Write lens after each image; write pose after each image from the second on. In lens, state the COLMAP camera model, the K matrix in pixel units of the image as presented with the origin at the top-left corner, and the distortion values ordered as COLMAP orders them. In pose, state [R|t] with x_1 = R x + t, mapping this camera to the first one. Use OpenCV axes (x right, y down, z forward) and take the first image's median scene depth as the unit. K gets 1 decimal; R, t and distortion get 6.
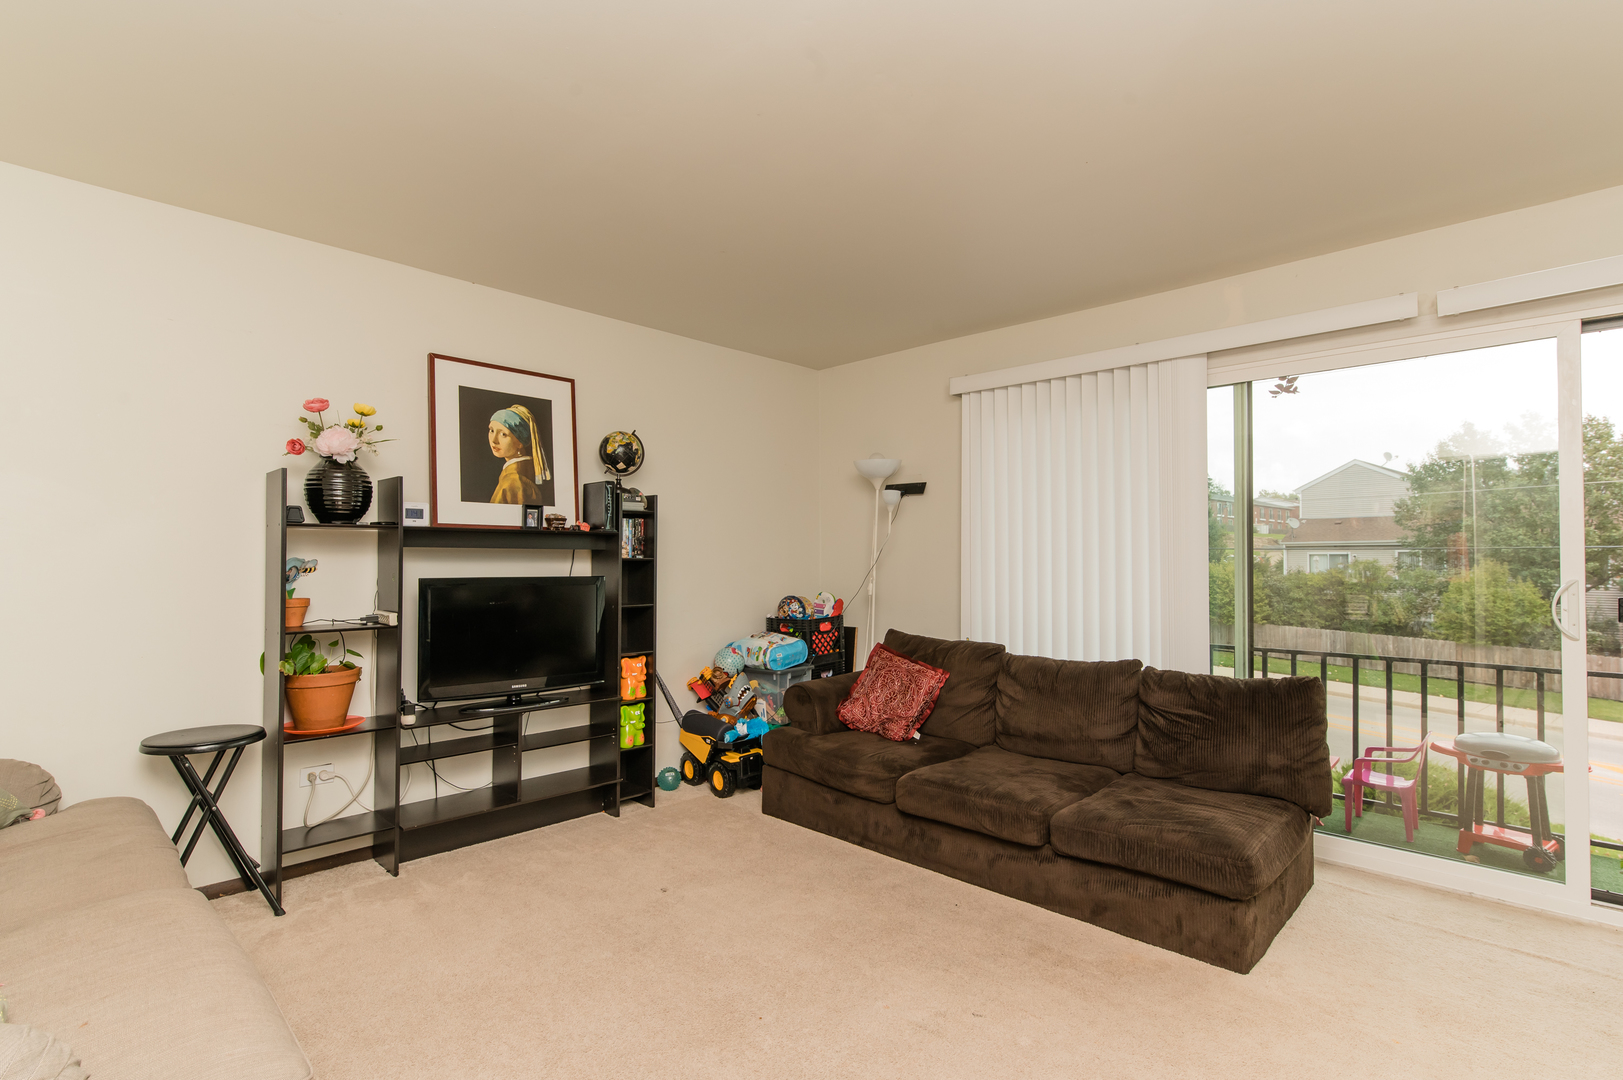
lens RADIAL K [[789.0, 0, 811.5], [0, 789.0, 540.0], [0, 0, 1]] dist [-0.001403, -0.000233]
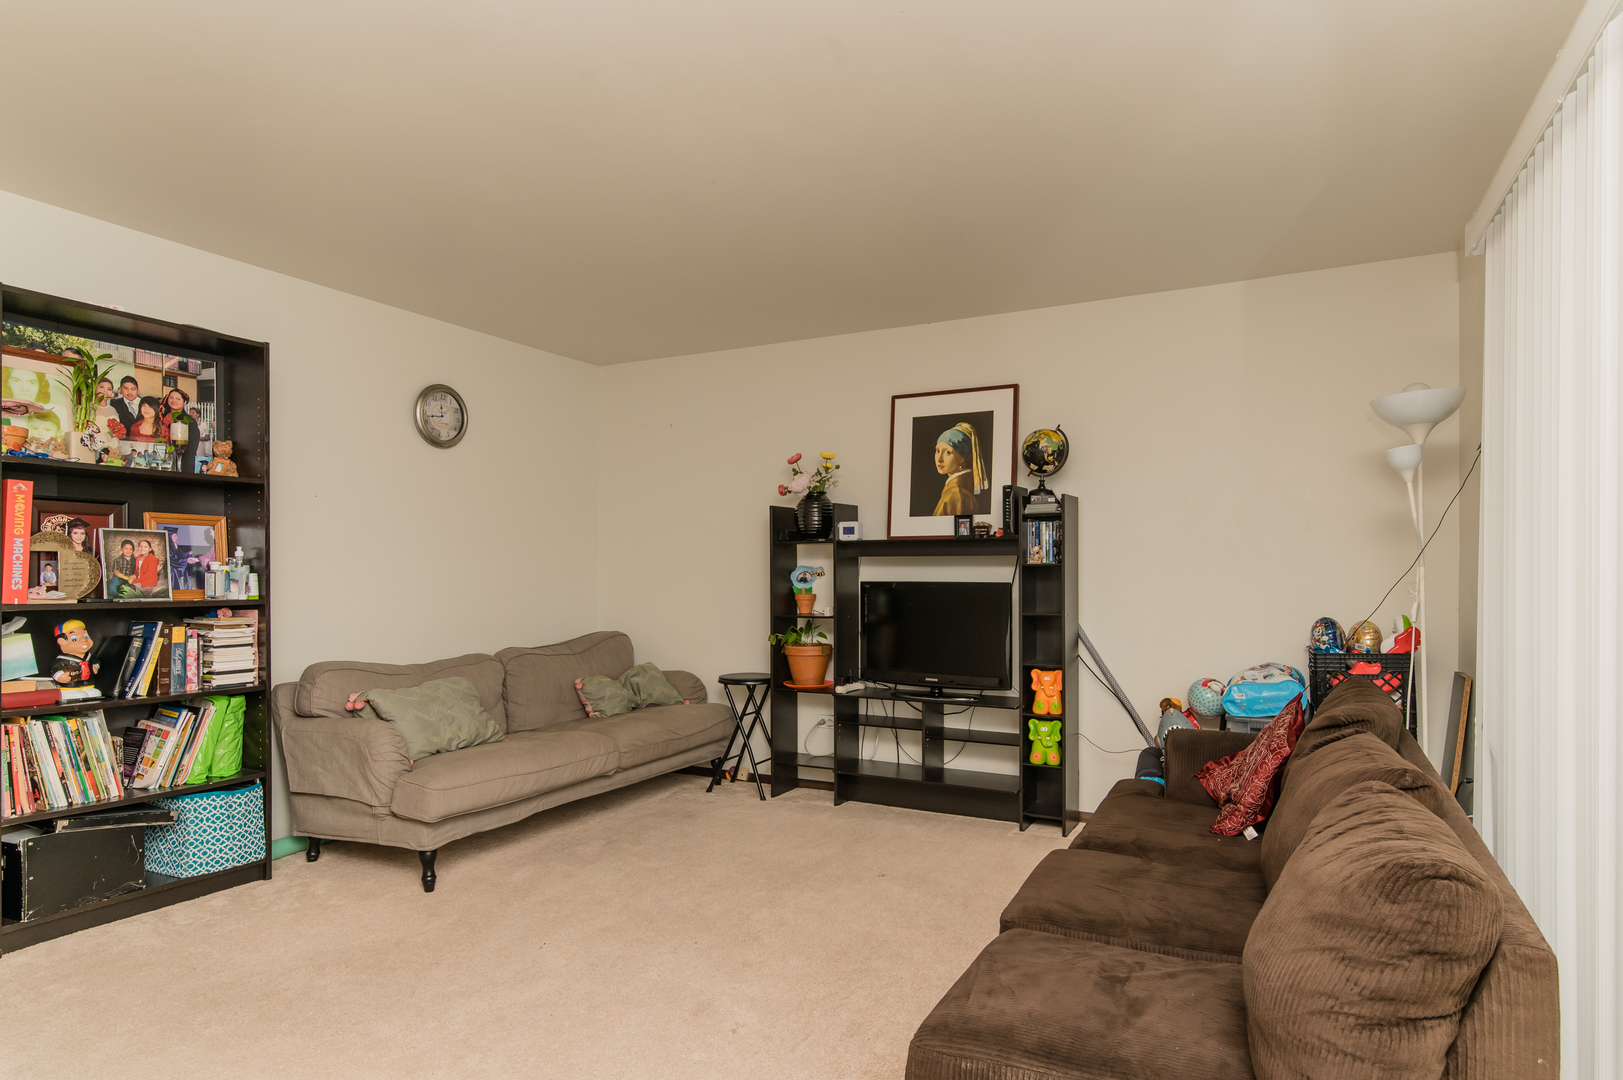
lens RADIAL K [[923.4, 0, 811.4], [0, 923.4, 572.9], [0, 0, 1]] dist [-0.001487, -0.000198]
pose [[0.270588, -0.001854, -0.962693, 0.798163], [0.023629, 0.999710, 0.004716, 0.023445], [0.962405, -0.024024, 0.270554, 0.464790]]
